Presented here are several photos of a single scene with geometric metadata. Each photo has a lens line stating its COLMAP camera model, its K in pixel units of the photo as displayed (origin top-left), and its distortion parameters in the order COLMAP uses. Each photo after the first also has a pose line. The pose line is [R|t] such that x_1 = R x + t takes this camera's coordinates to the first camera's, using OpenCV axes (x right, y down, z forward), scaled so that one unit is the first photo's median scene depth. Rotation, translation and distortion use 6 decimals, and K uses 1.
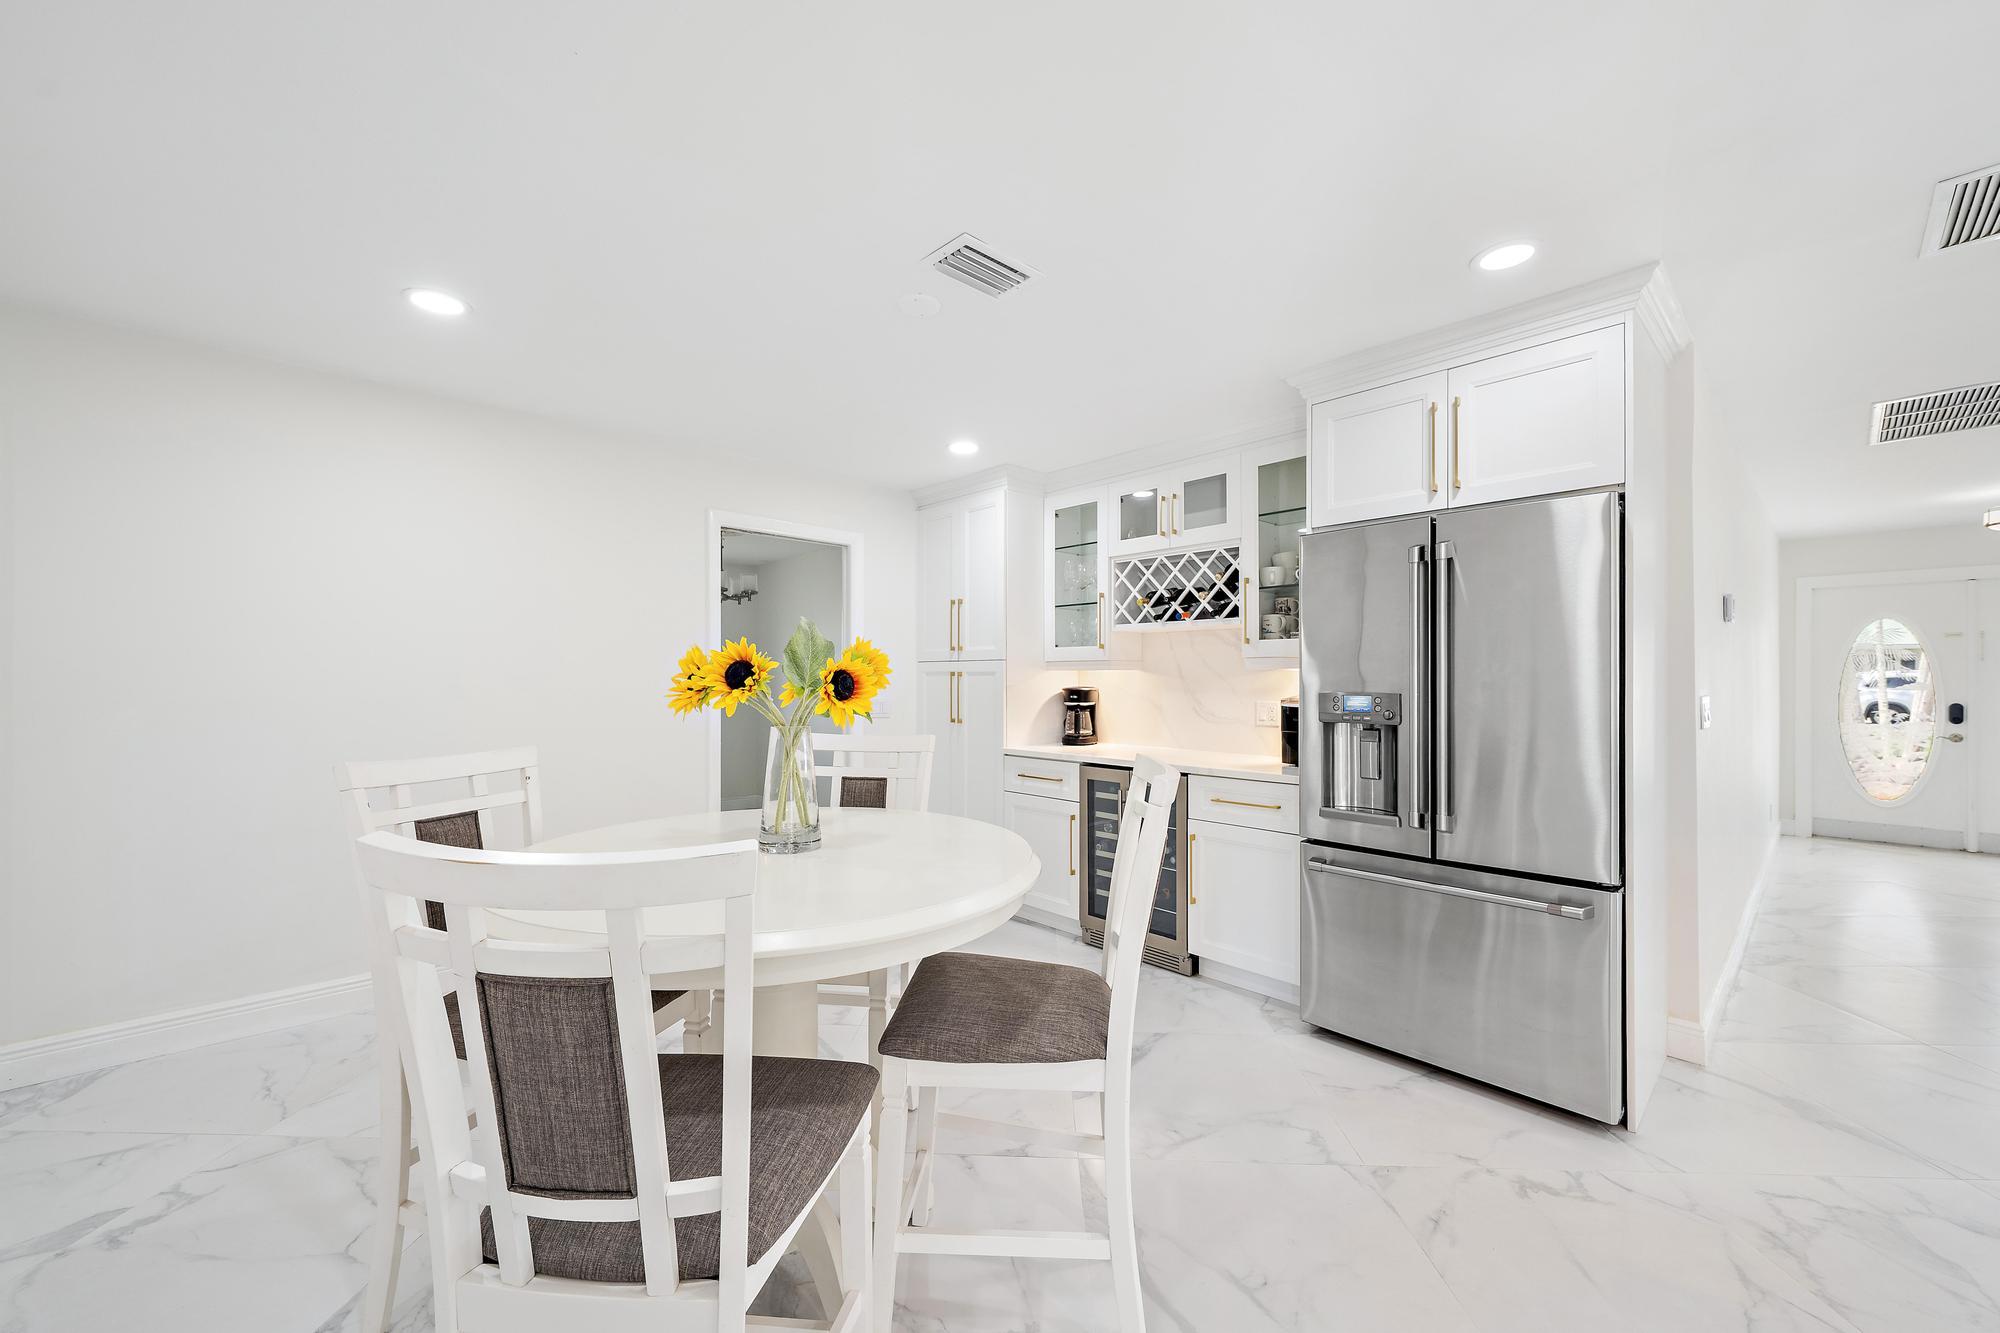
lens RADIAL K [[777.8, 0, 1016.2], [0, 777.8, 675.9], [0, 0, 1]] dist [-0.001931, 0.000399]
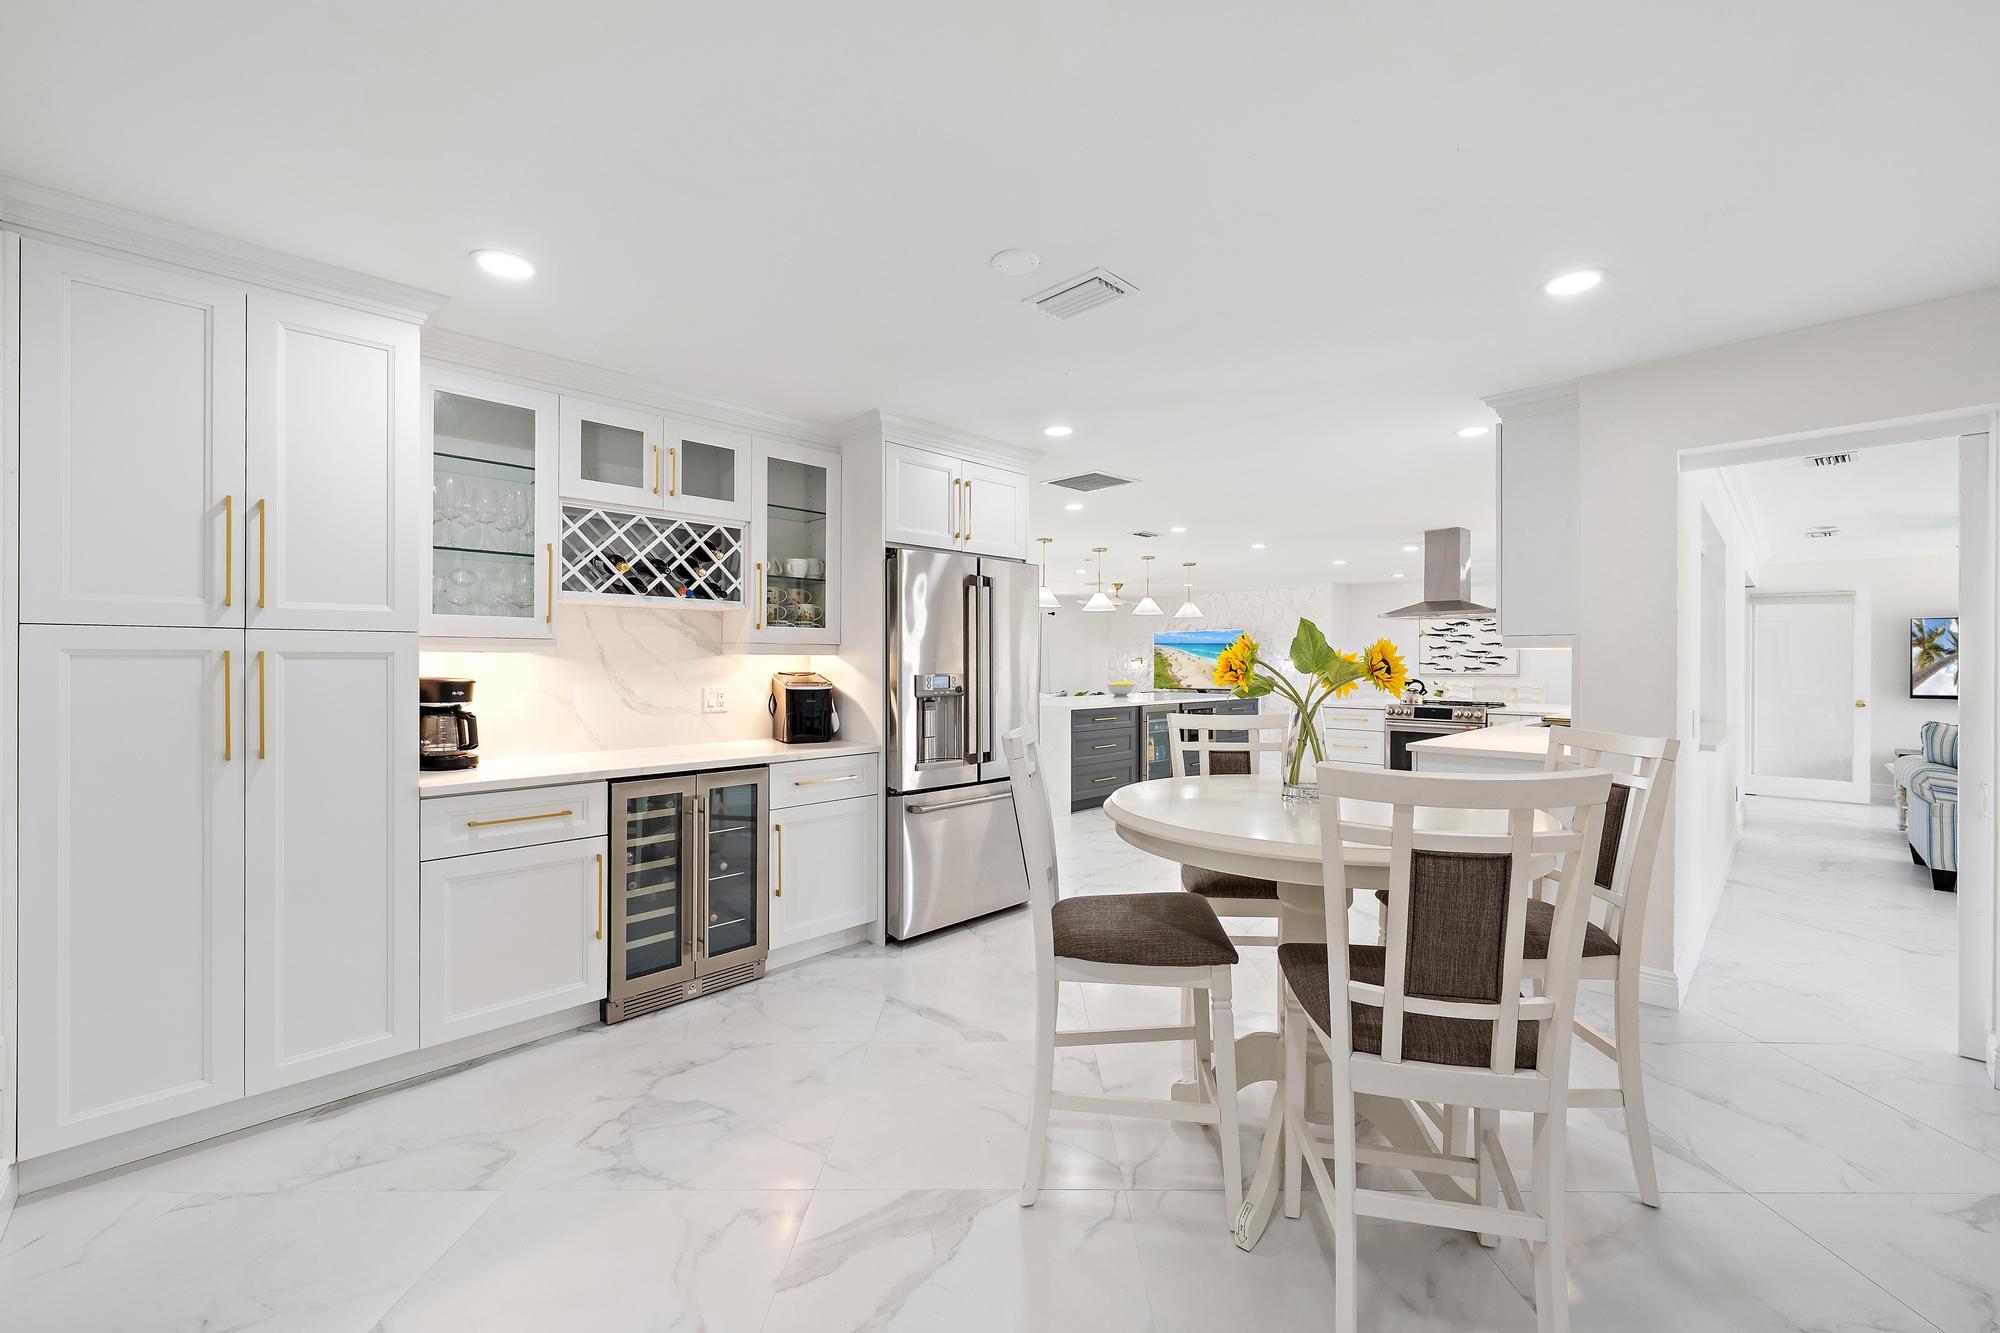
lens RADIAL K [[777.8, 0, 1003.9], [0, 777.8, 660.5], [0, 0, 1]] dist [-0.001931, 0.000399]
pose [[-0.025190, 0.001146, 0.999682, -0.648830], [-0.003026, 0.999995, -0.001223, -0.000608], [-0.999678, -0.003056, -0.025187, 0.642197]]
